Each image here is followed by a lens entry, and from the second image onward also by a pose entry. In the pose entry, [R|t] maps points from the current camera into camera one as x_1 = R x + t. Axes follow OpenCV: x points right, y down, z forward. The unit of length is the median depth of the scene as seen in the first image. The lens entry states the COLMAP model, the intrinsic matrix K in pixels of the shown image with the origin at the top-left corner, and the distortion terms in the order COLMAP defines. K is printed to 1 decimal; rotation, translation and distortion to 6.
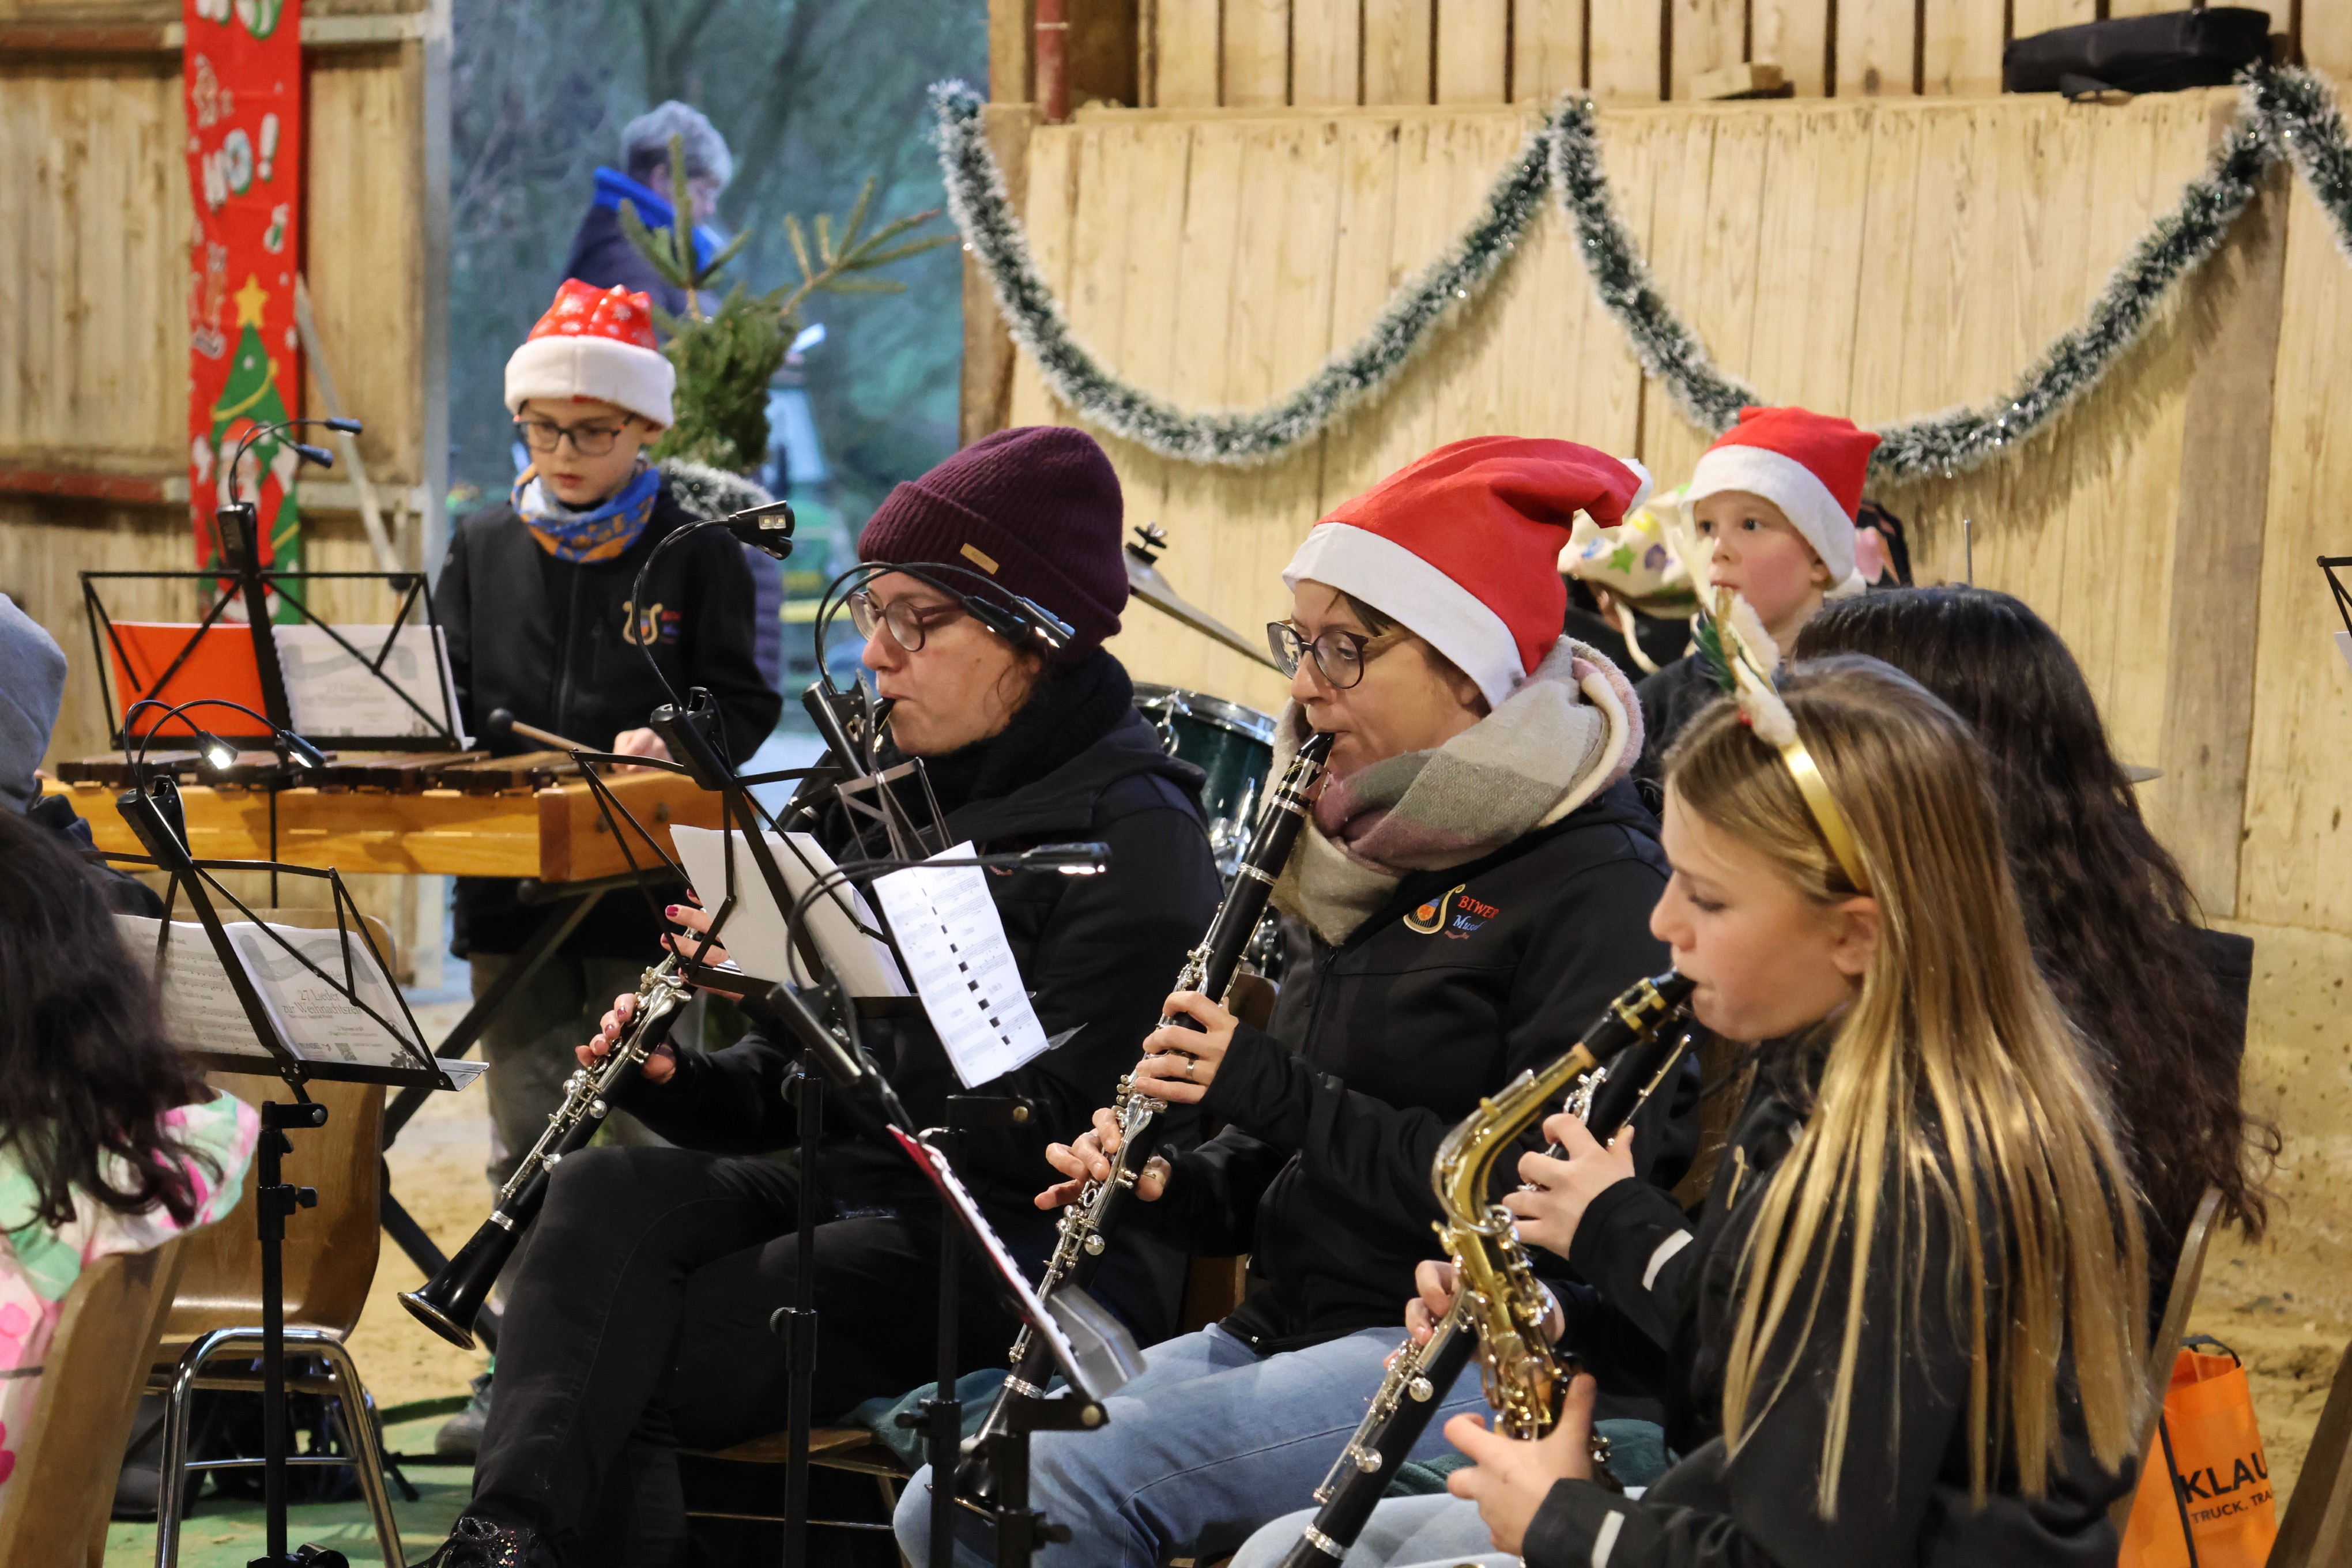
lens RADIAL K [[9498.2, 0, 1171.1], [0, 9498.2, 782.2], [0, 0, 1]] dist [1.080339, 0.000000]
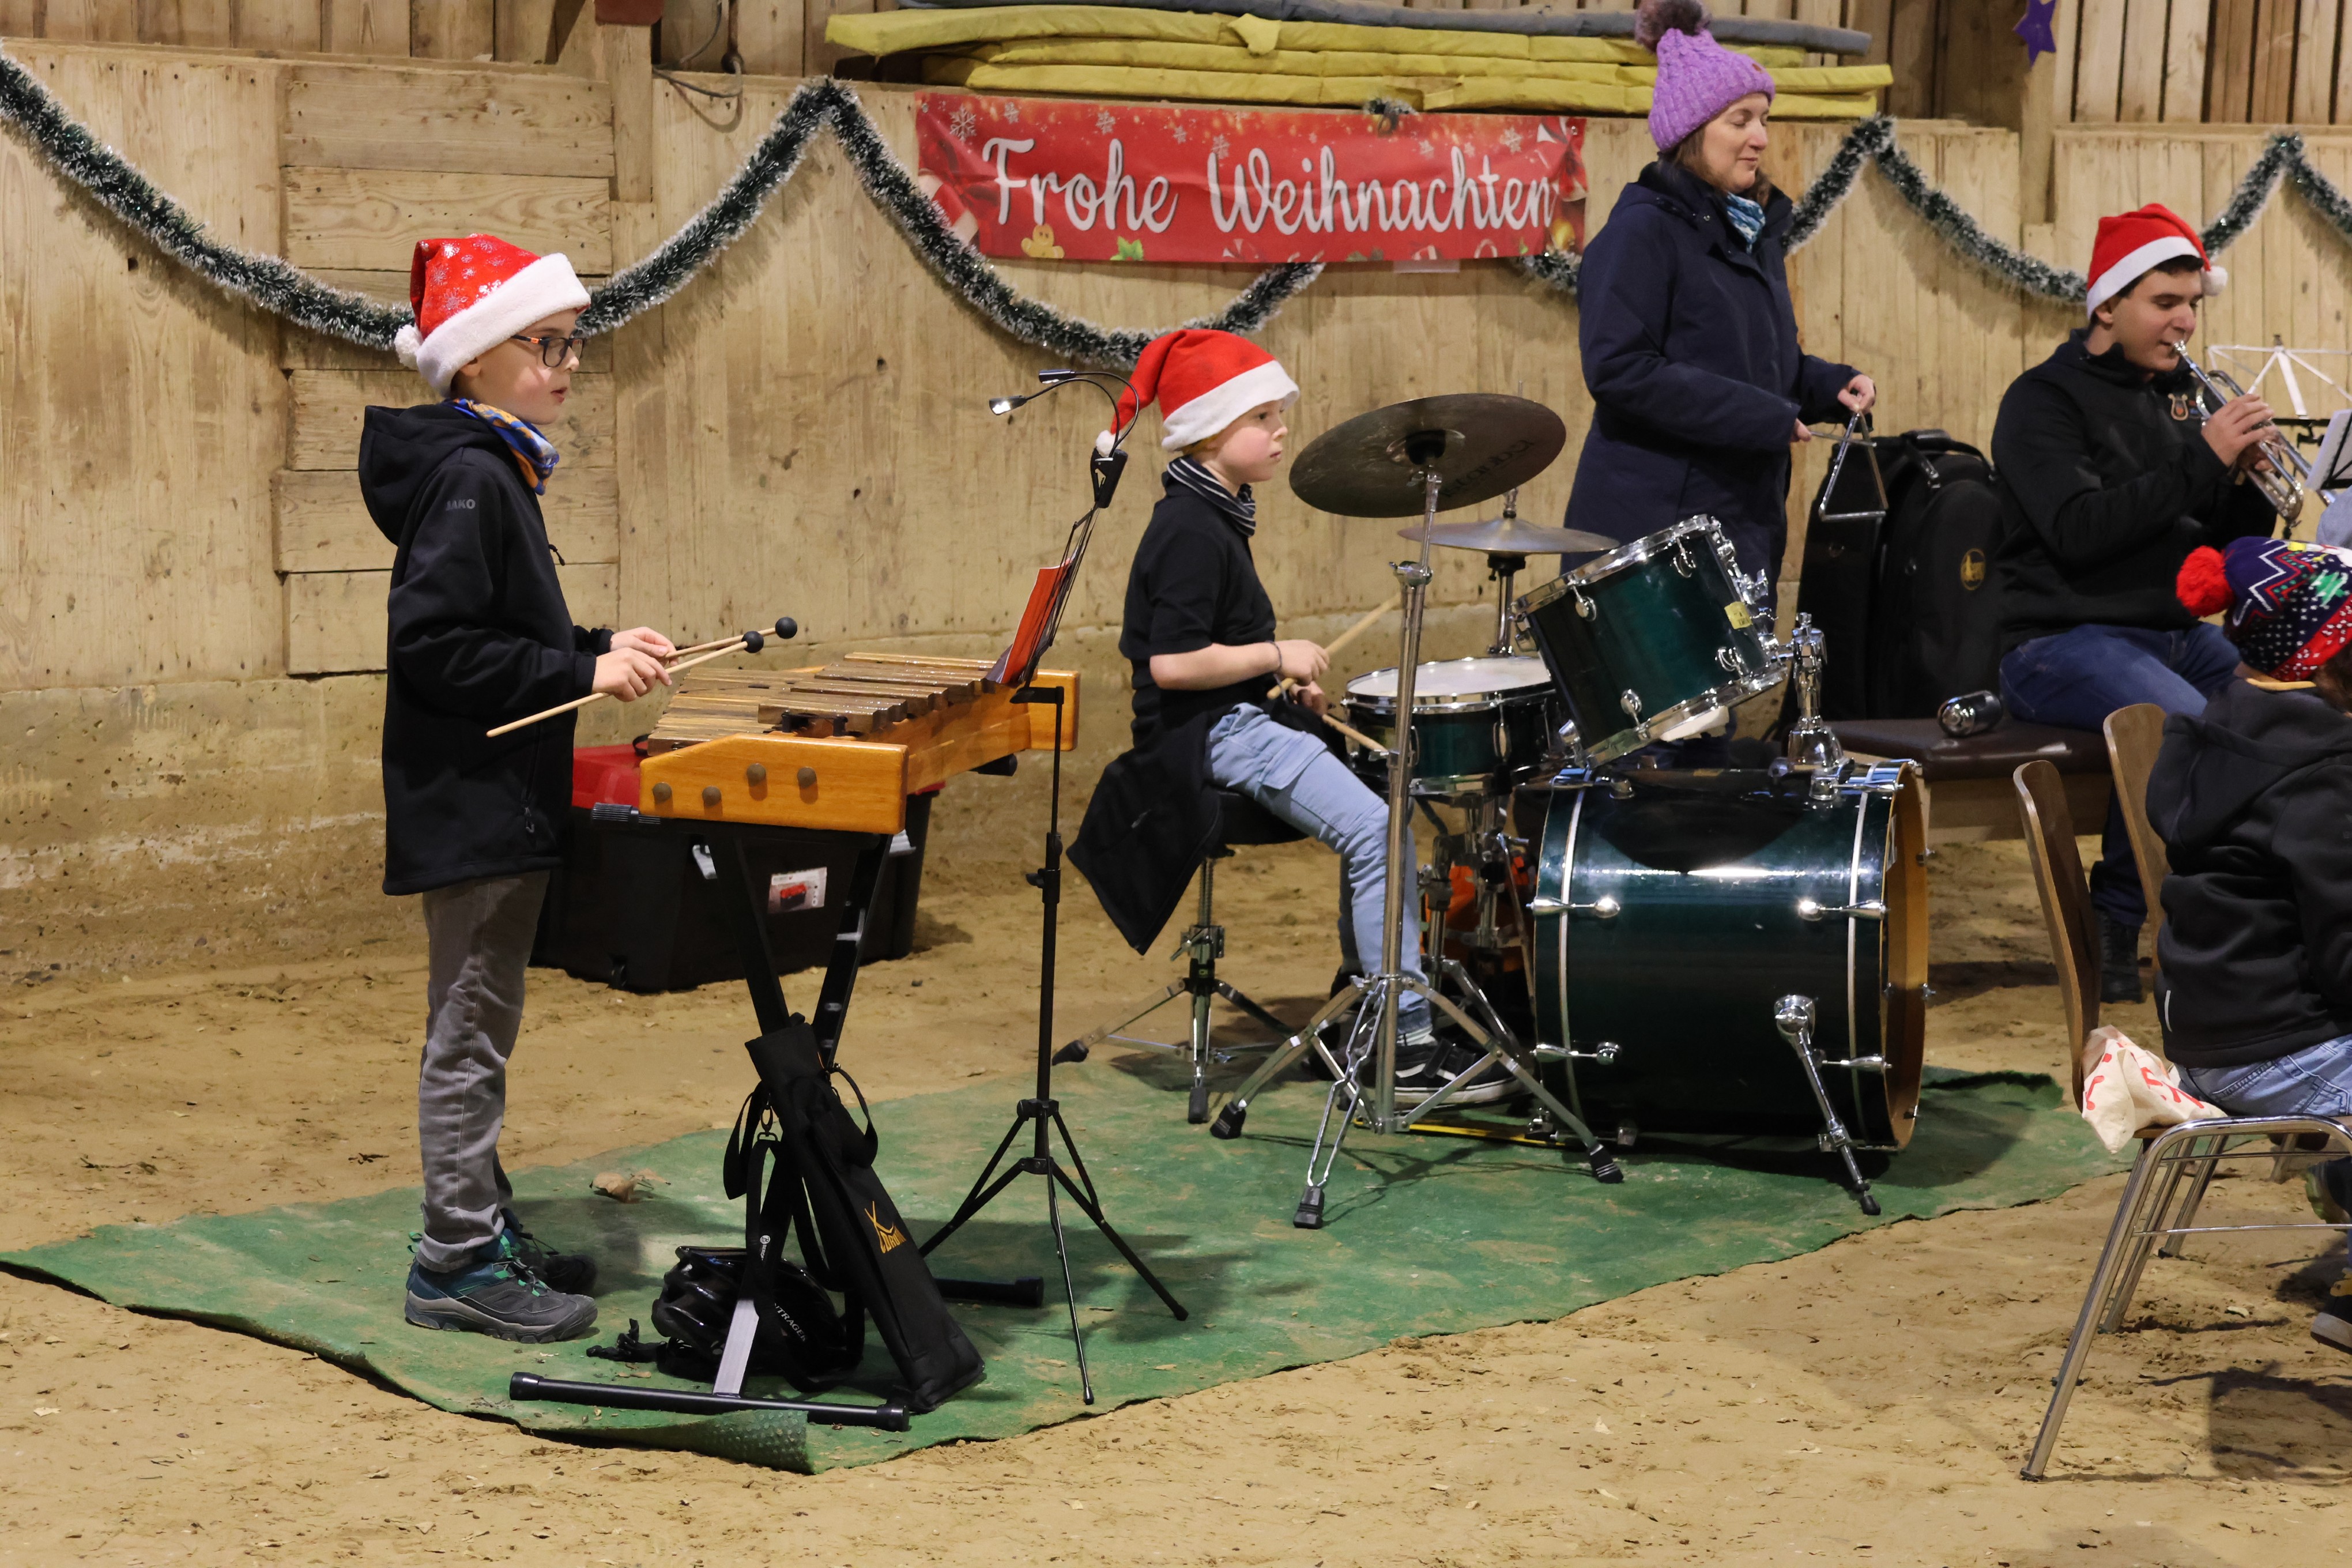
lens RADIAL K [[5559.8, 0, 1173.5], [0, 5559.8, 790.8], [0, 0, 1]] dist [0.553868, 0.000000]
pose [[-0.234728, -0.114535, 0.965290, -0.654261], [0.035450, 0.991365, 0.126249, -0.062018], [-0.971415, 0.063854, -0.228640, 1.008171]]
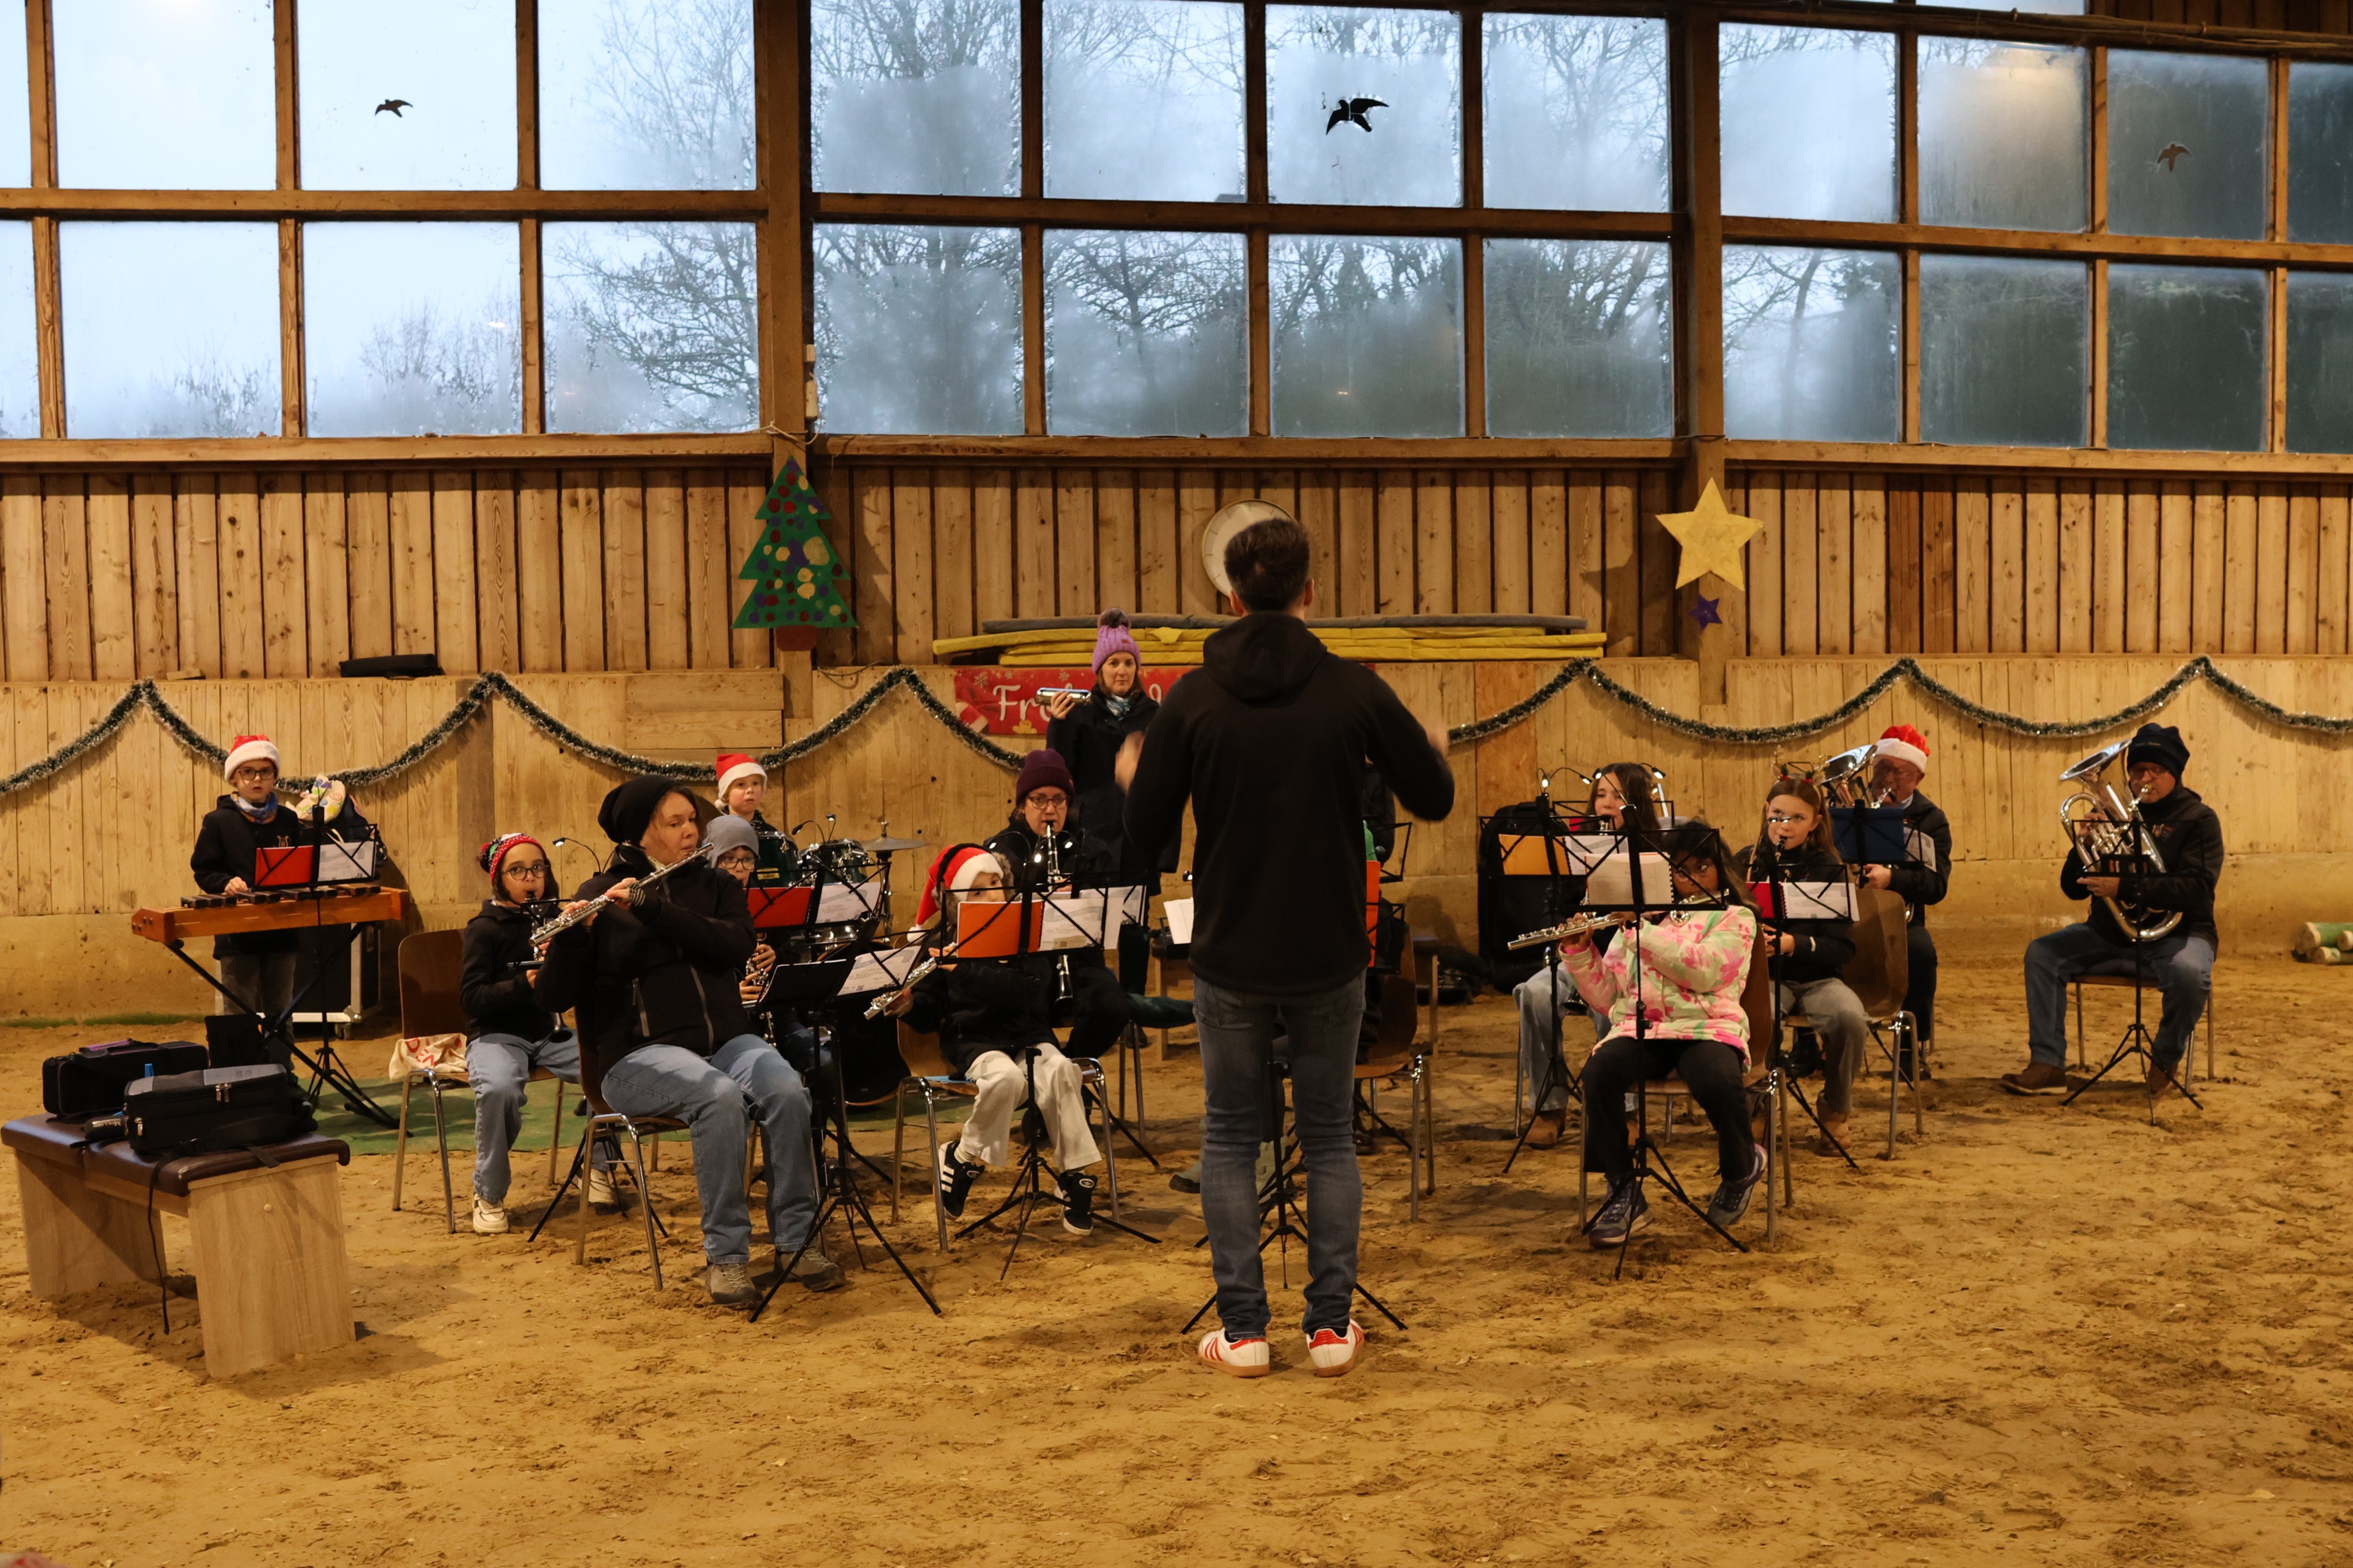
lens RADIAL K [[2524.4, 0, 1177.7], [0, 2524.4, 768.0], [0, 0, 1]] dist [-0.061069, 0.000000]
pose [[0.394967, -0.034294, 0.918055, -0.637928], [0.074216, 0.997228, 0.005322, -0.022199], [-0.915693, 0.066033, 0.396417, 0.386087]]
